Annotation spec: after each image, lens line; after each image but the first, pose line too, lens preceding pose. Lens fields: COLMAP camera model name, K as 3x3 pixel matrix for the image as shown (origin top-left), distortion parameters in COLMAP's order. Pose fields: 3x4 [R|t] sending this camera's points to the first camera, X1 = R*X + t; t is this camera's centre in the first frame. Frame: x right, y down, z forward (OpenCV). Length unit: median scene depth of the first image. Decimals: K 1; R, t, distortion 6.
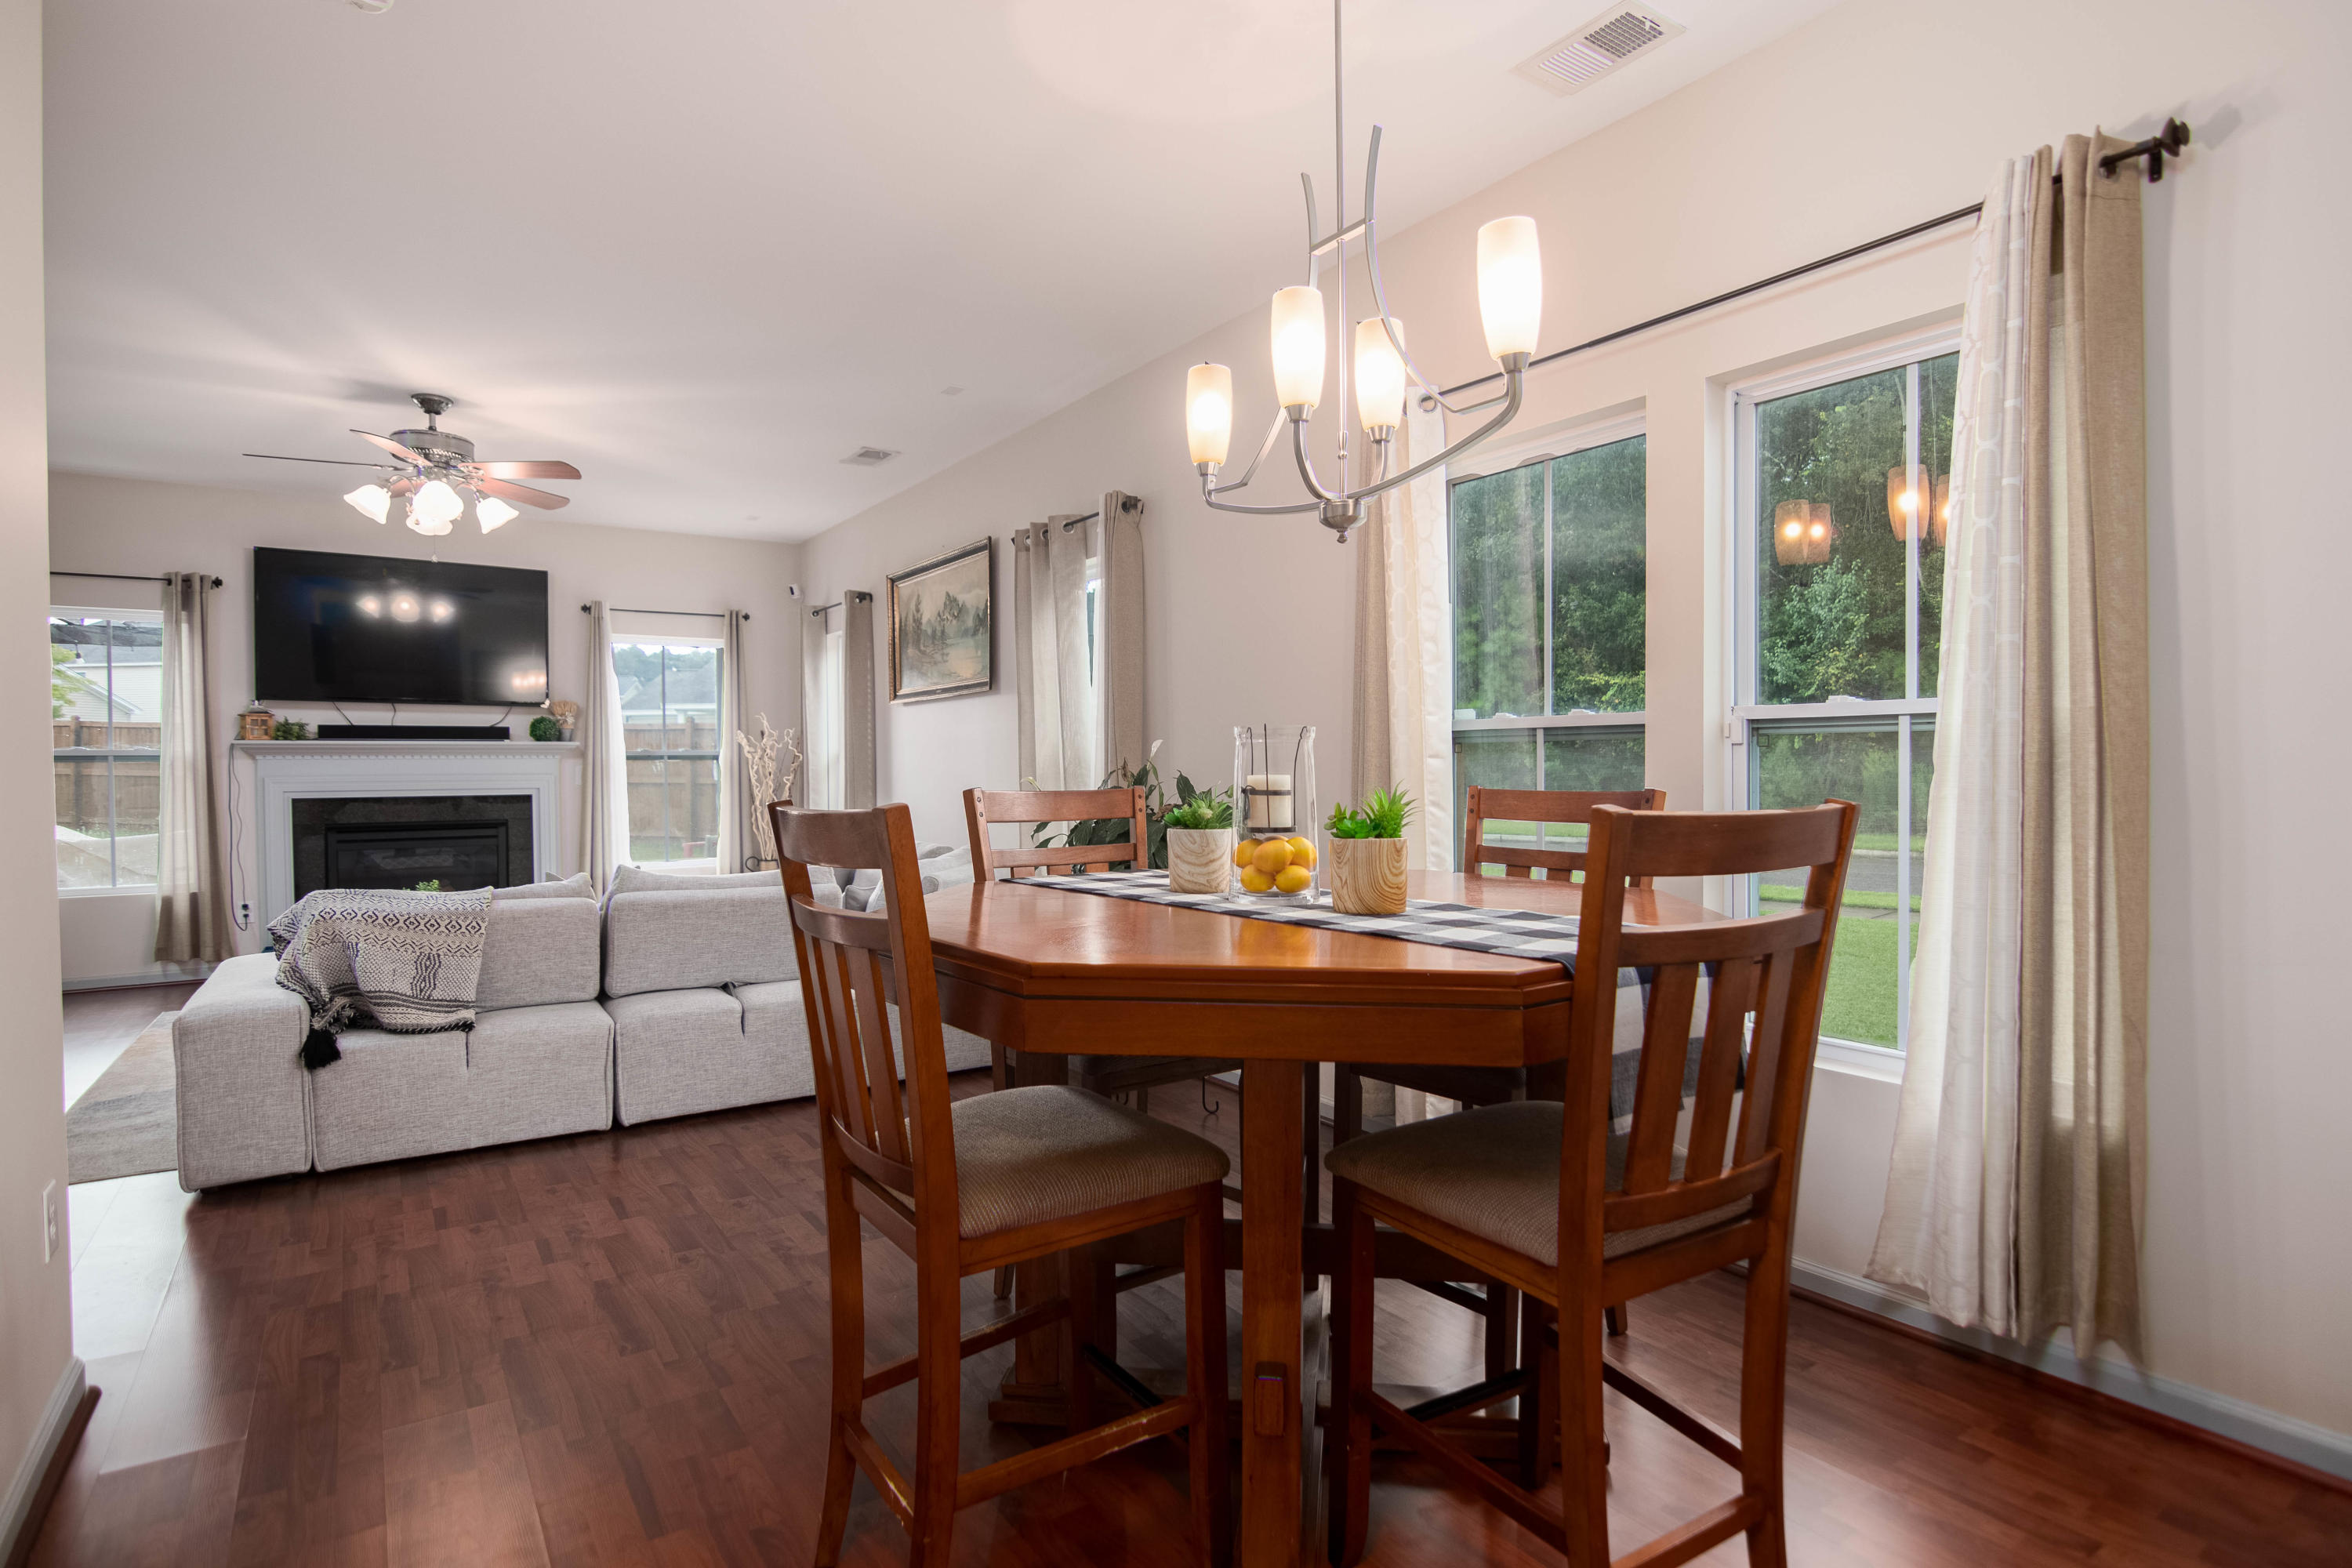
lens RADIAL K [[1184.7, 0, 1183.0], [0, 1184.7, 783.4], [0, 0, 1]] dist [0.013003, -0.017287]
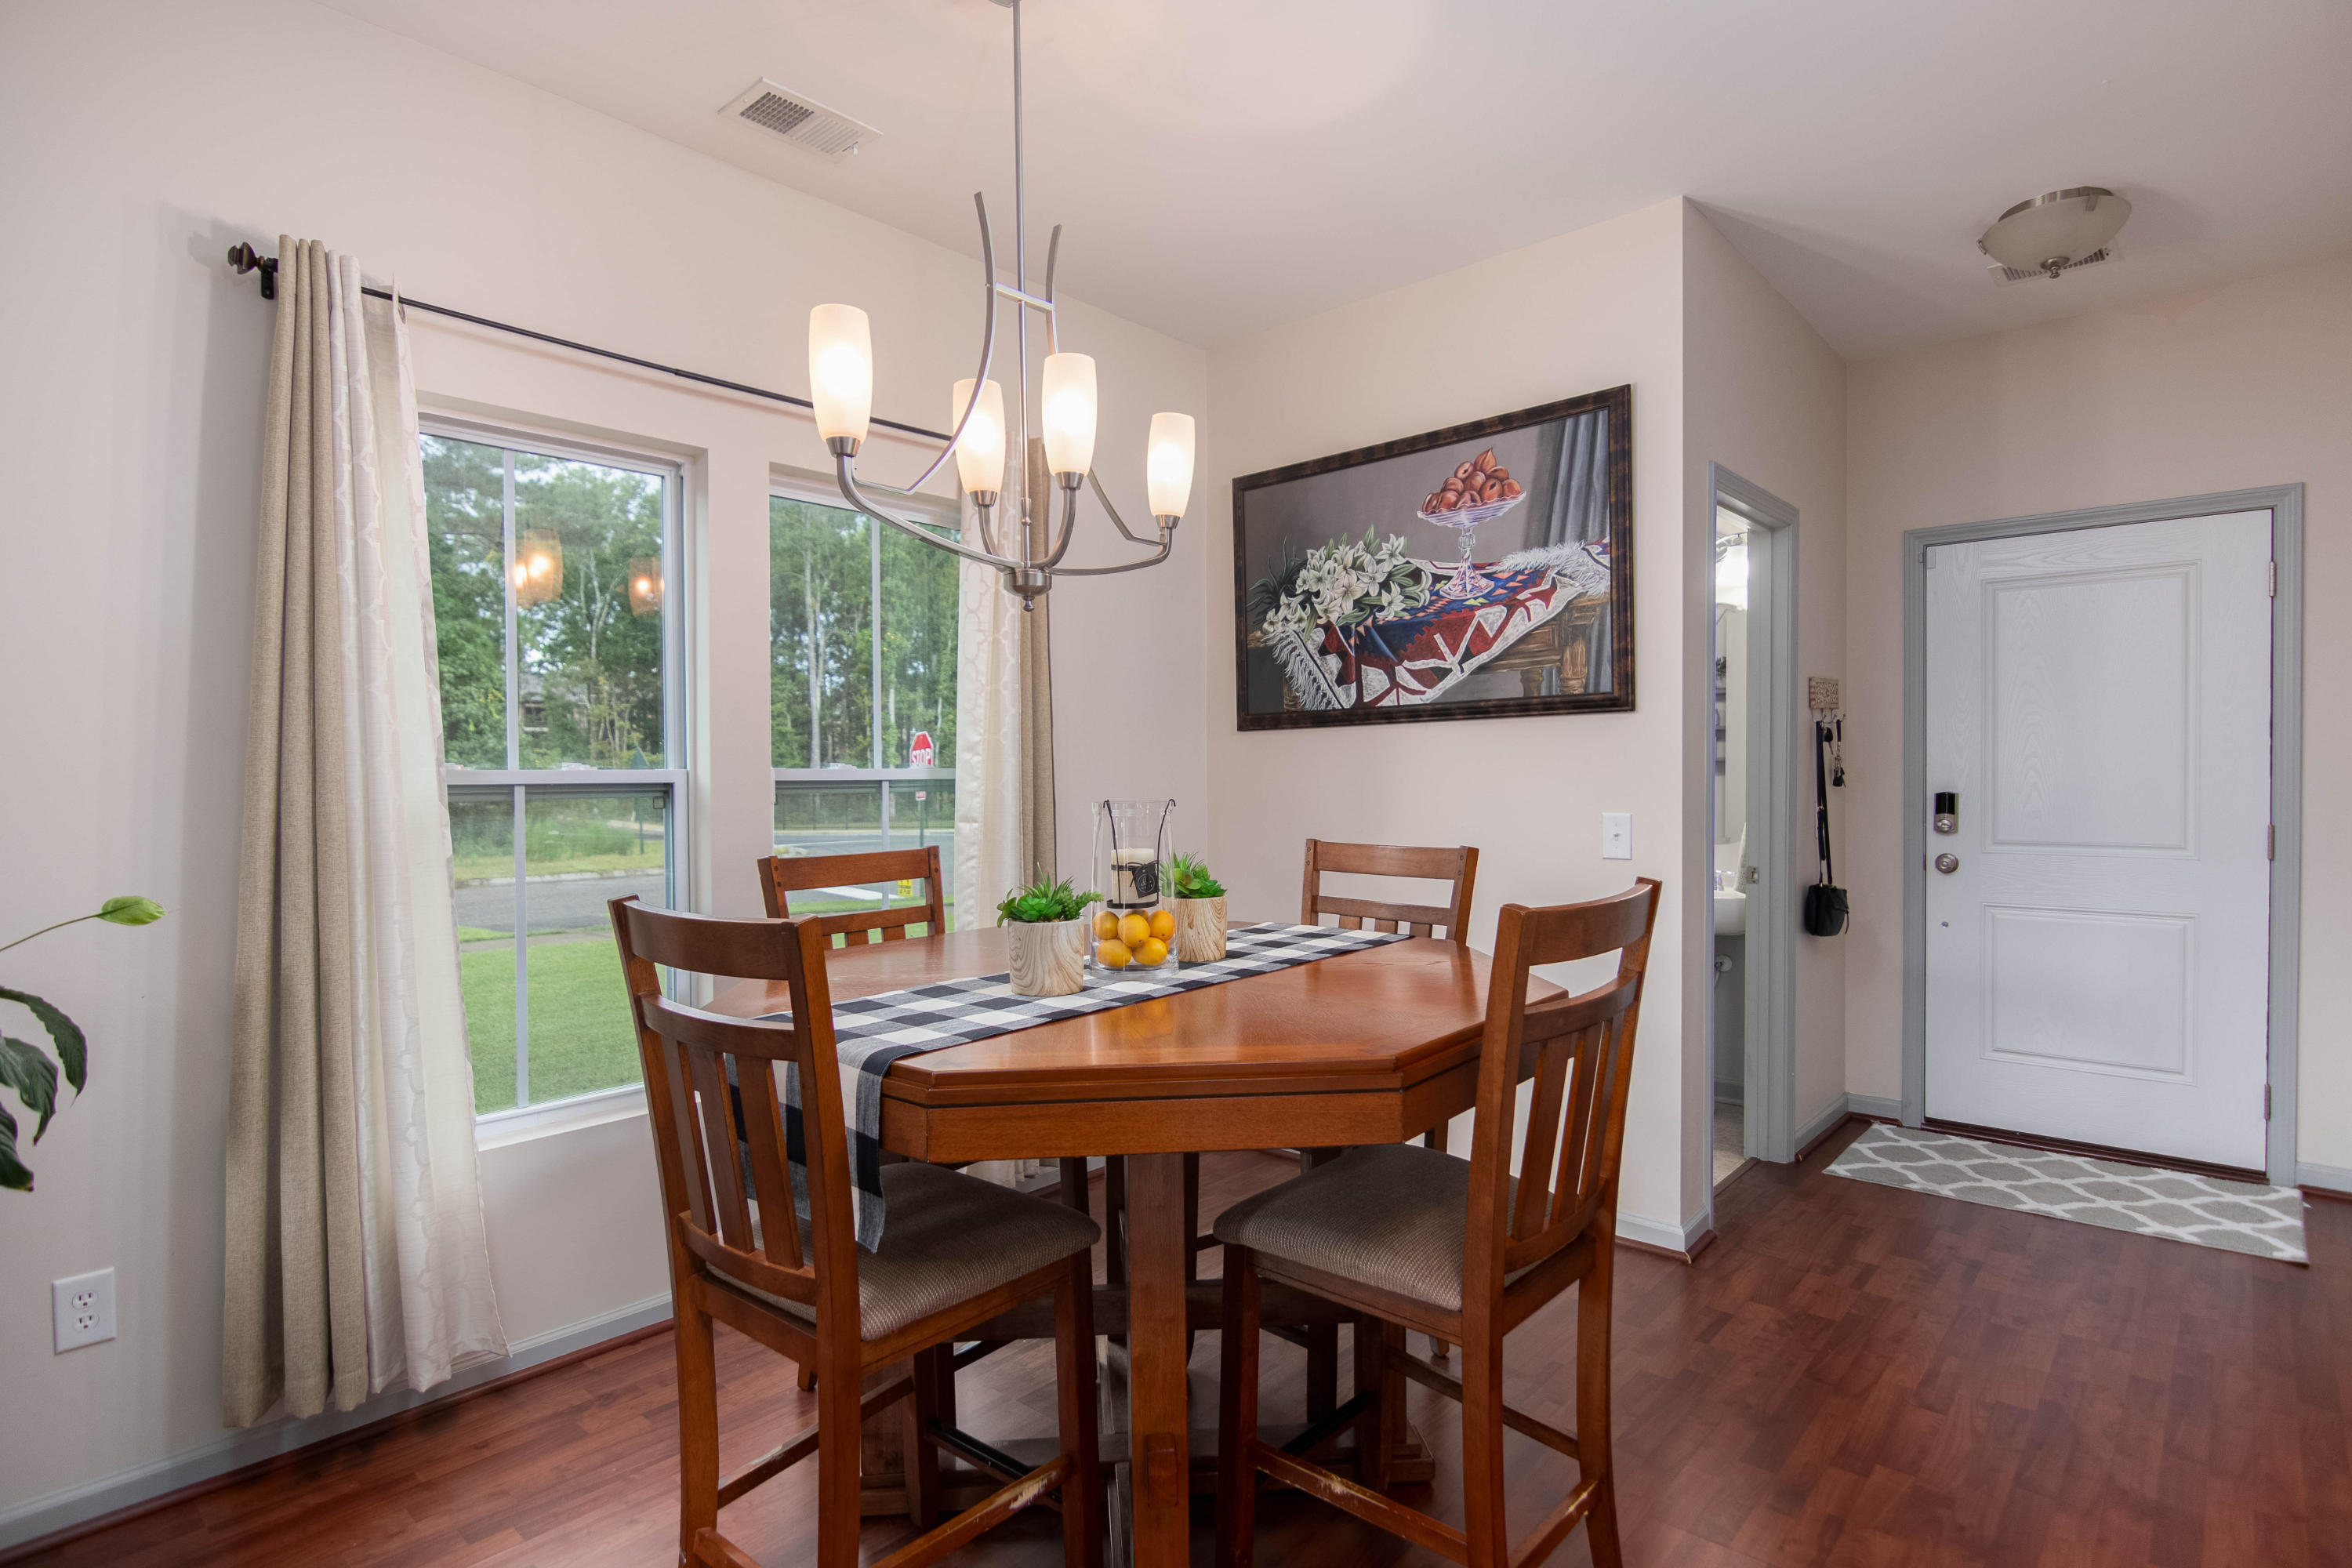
lens RADIAL K [[1188.6, 0, 1183.9], [0, 1188.6, 787.8], [0, 0, 1]] dist [0.013616, -0.016756]
pose [[-0.231020, -0.006469, 0.972928, -0.291941], [0.022427, 0.999677, 0.011972, -0.022139], [-0.972691, 0.024585, -0.230800, 0.376118]]
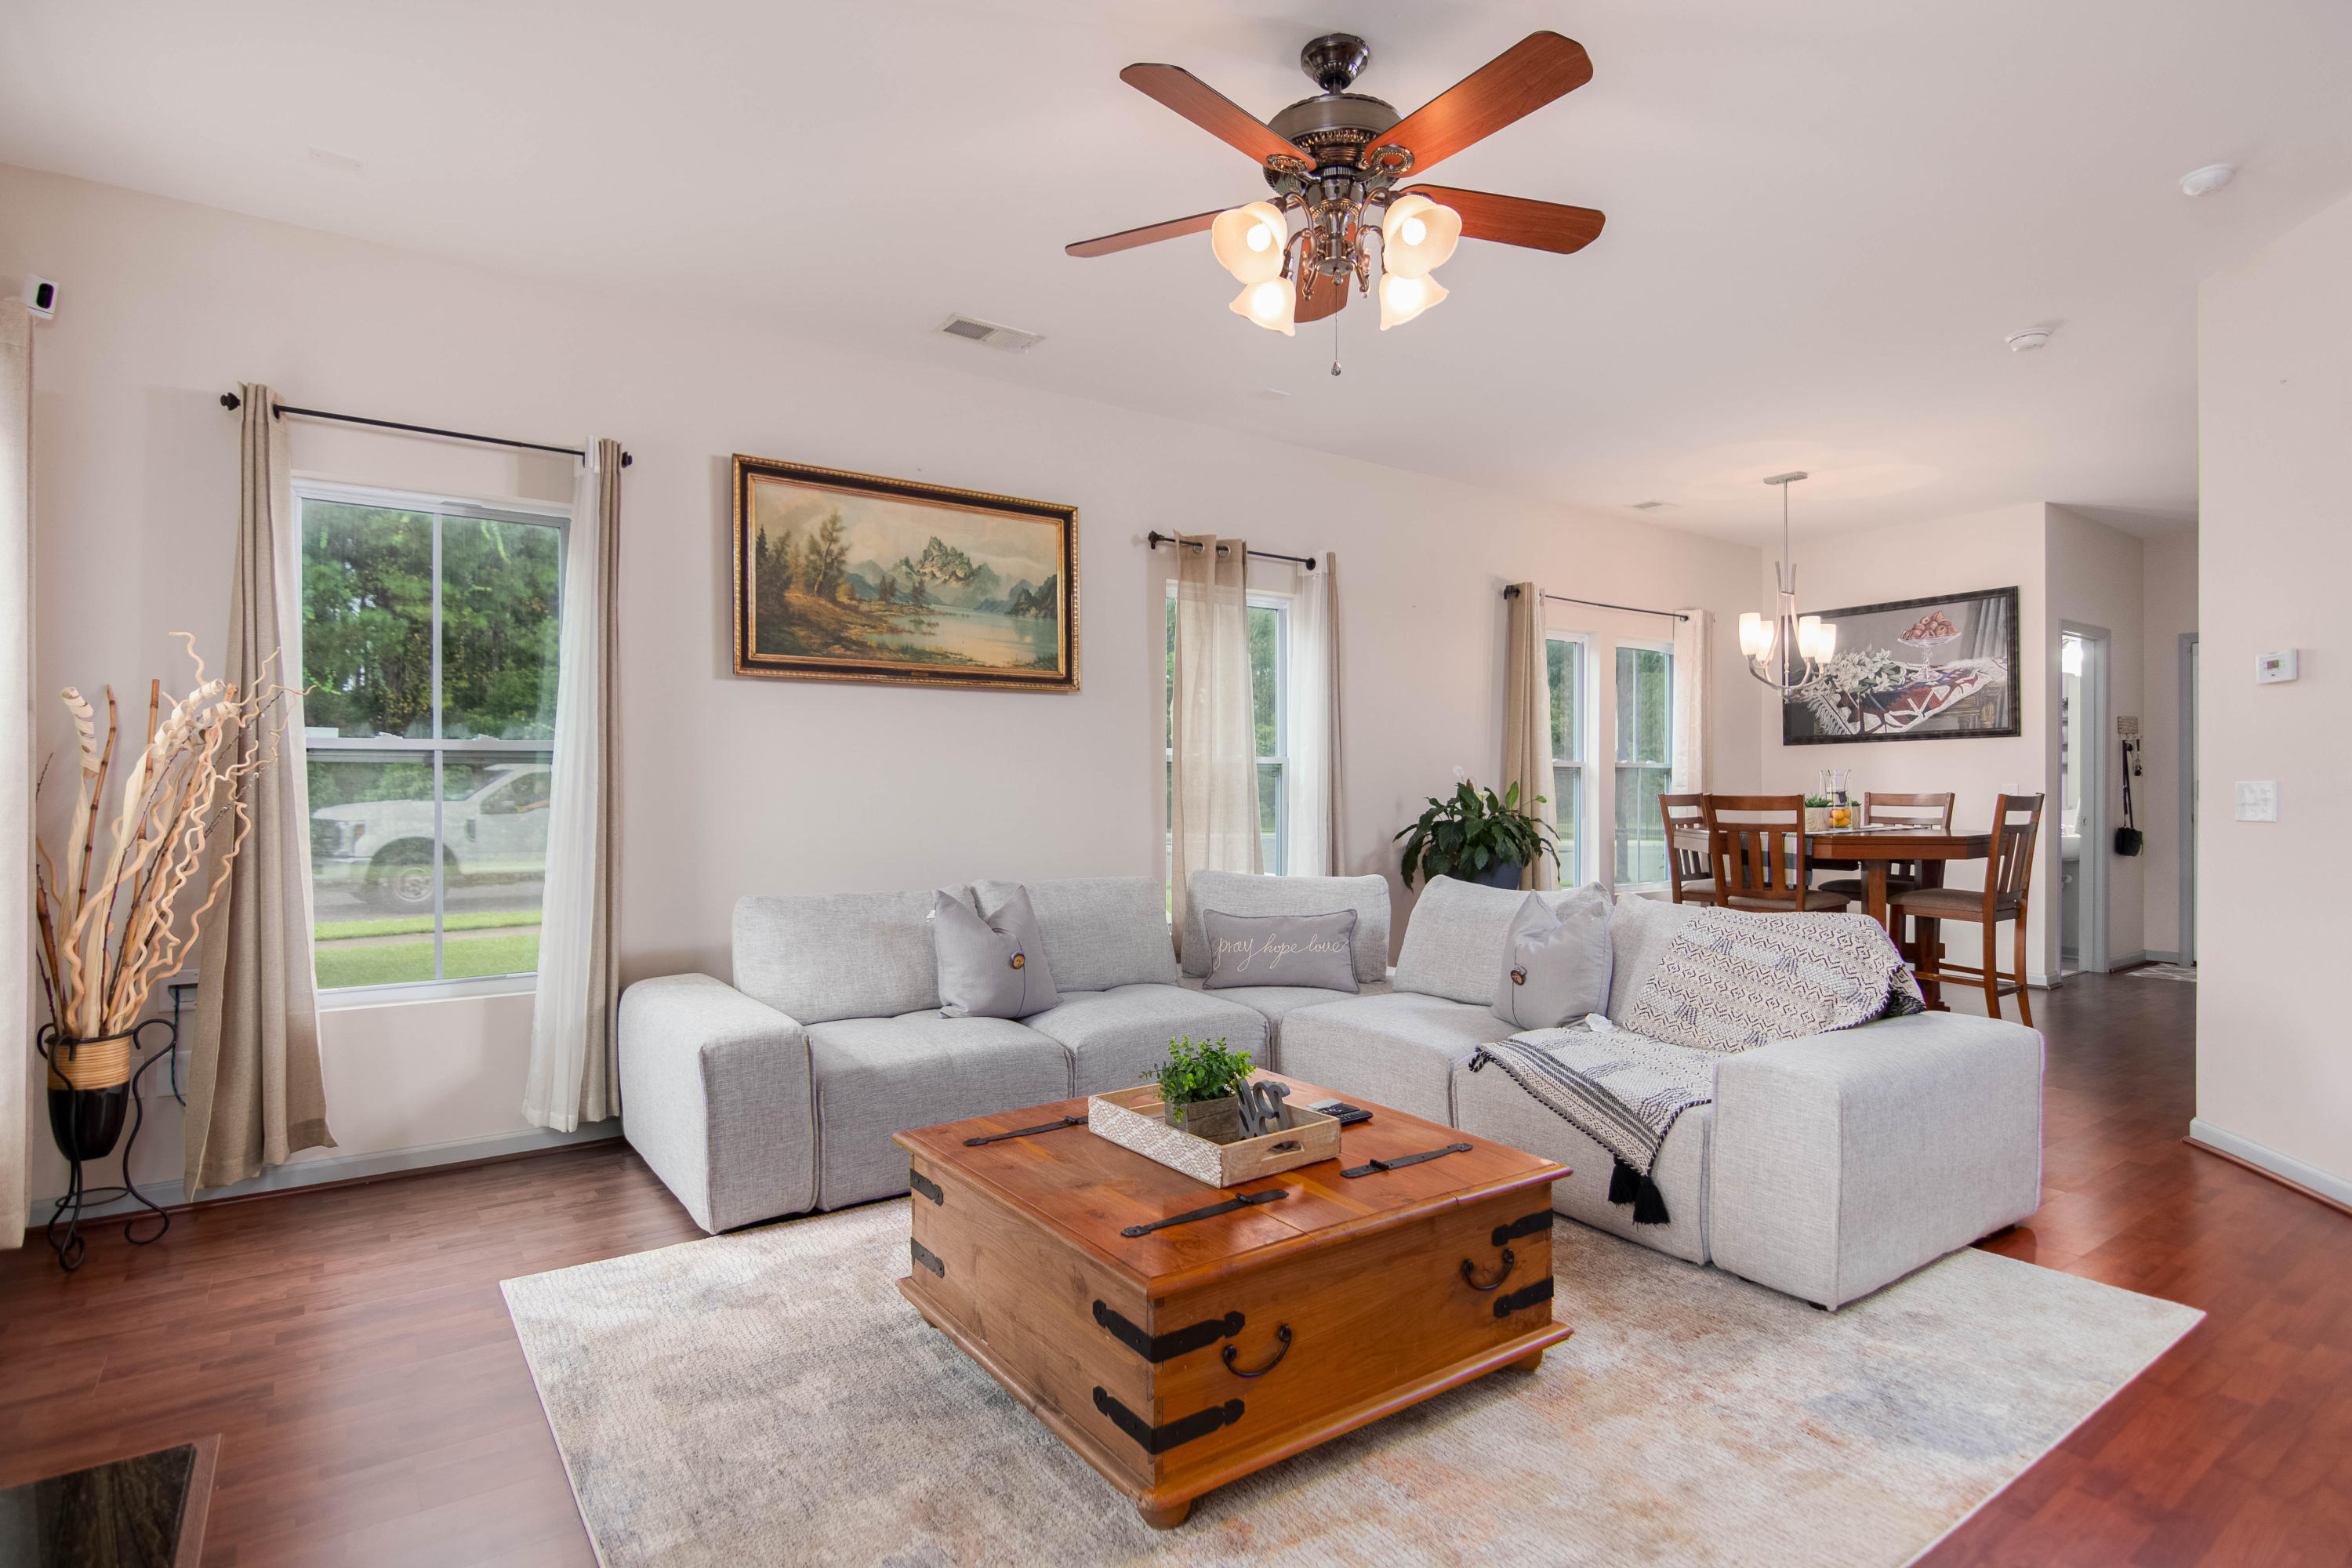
lens RADIAL K [[1184.7, 0, 1183.0], [0, 1184.7, 783.4], [0, 0, 1]] dist [0.013003, -0.017287]
pose [[-0.019174, 0.007781, 0.999786, -0.889217], [0.015435, 0.999853, -0.007486, -0.005633], [-0.999697, 0.015288, -0.019291, 0.839881]]
